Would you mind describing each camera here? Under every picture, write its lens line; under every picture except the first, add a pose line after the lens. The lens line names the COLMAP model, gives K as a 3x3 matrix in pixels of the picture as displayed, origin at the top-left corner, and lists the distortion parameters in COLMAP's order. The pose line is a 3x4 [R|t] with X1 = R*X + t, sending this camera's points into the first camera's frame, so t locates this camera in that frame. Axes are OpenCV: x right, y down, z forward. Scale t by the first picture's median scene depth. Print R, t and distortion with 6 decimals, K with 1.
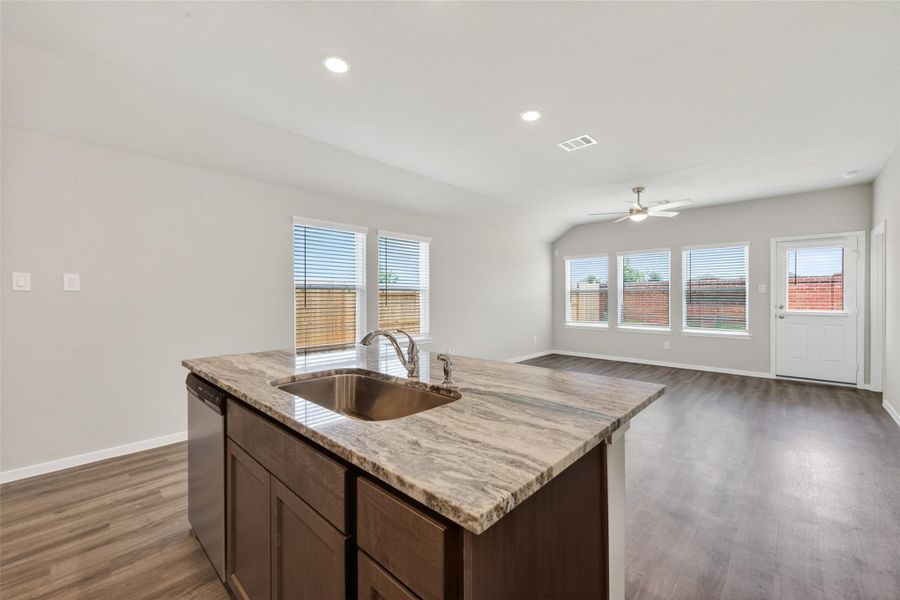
lens RADIAL K [[356.4, 0, 452.2], [0, 356.4, 298.4], [0, 0, 1]] dist [-0.005445, 0.001600]
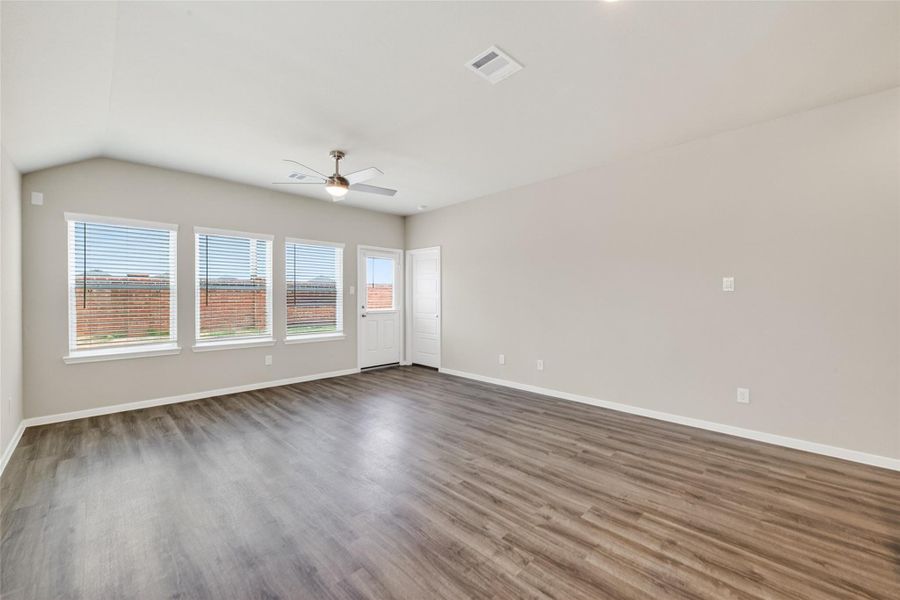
lens RADIAL K [[356.4, 0, 461.0], [0, 356.4, 303.4], [0, 0, 1]] dist [-0.005445, 0.001600]
pose [[0.022804, -0.018359, 0.999571, -0.211416], [0.003359, 0.999827, 0.018287, -0.007376], [-0.999734, 0.002940, 0.022862, 0.674145]]
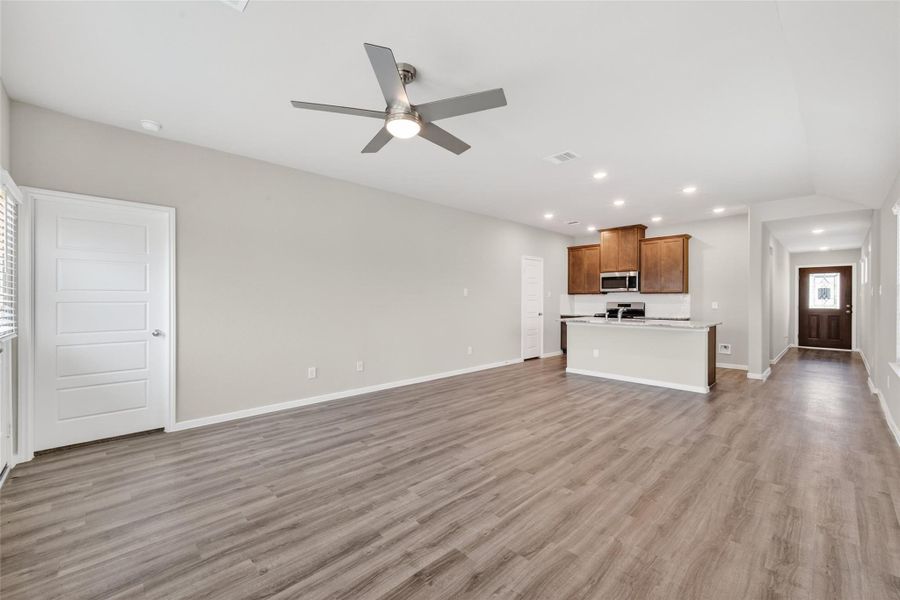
lens RADIAL K [[368.7, 0, 427.2], [0, 368.7, 303.4], [0, 0, 1]] dist [-0.001792, 0.001834]
pose [[-0.995514, 0.001190, 0.094608, 0.417584], [0.002391, 0.999918, 0.012580, -0.004218], [-0.094585, 0.012750, -0.995435, 1.387920]]
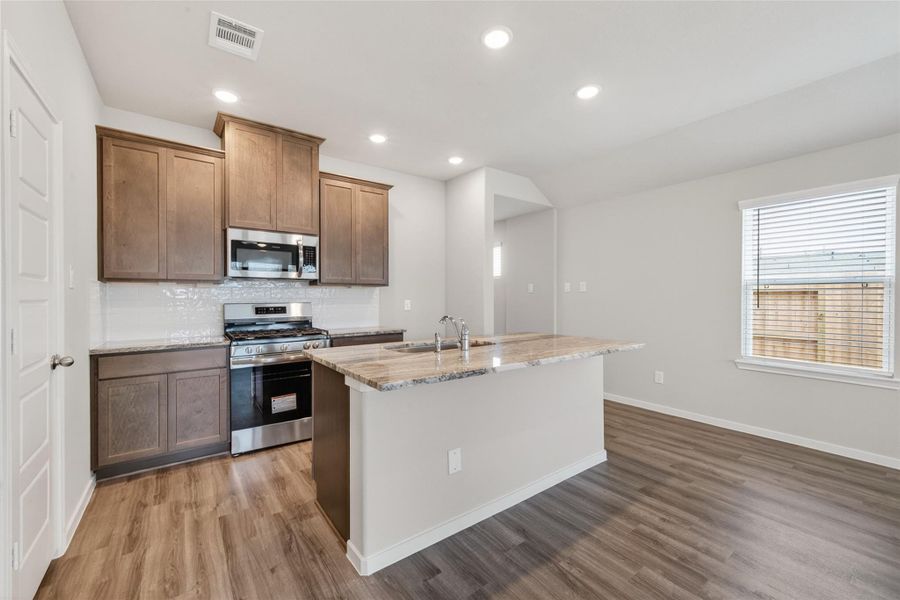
lens RADIAL K [[368.7, 0, 455.3], [0, 368.7, 304.7], [0, 0, 1]] dist [-0.001792, 0.001834]
pose [[-0.162018, 0.026539, -0.986431, 0.373795], [-0.000870, 0.999634, 0.027037, -0.003350], [0.986787, 0.005238, -0.161935, 0.322066]]
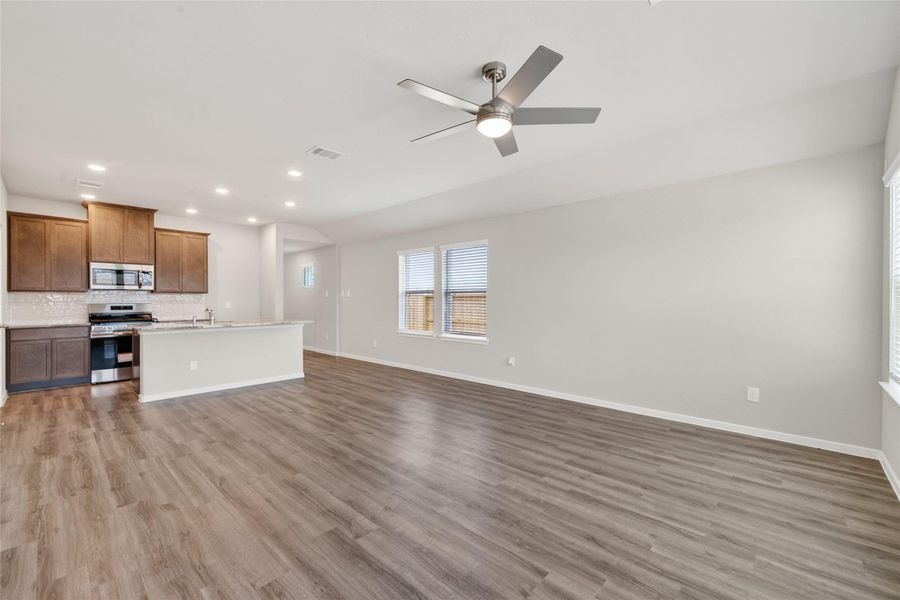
lens RADIAL K [[380.7, 0, 472.4], [0, 380.7, 304.9], [0, 0, 1]] dist [0.000250, 0.001985]
pose [[0.034627, 0.015623, -0.999278, 0.954190], [0.000633, 0.999877, 0.015654, -0.001900], [0.999400, -0.001174, 0.034613, 0.896259]]
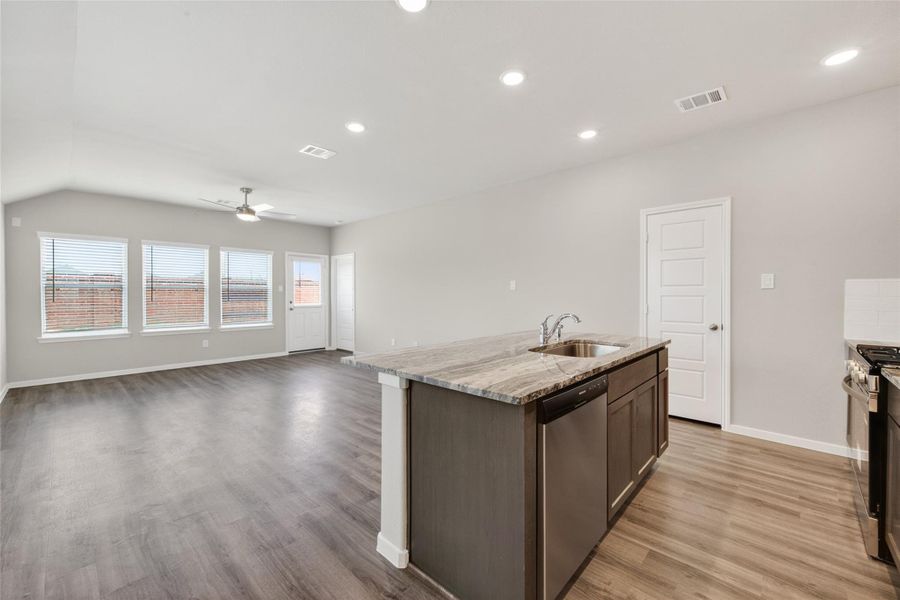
lens RADIAL K [[356.4, 0, 456.3], [0, 356.4, 303.3], [0, 0, 1]] dist [-0.005445, 0.001600]
pose [[-0.010905, -0.024401, 0.999643, -0.475694], [0.004047, 0.999693, 0.024446, -0.001787], [-0.999932, 0.004312, -0.010803, 0.379585]]
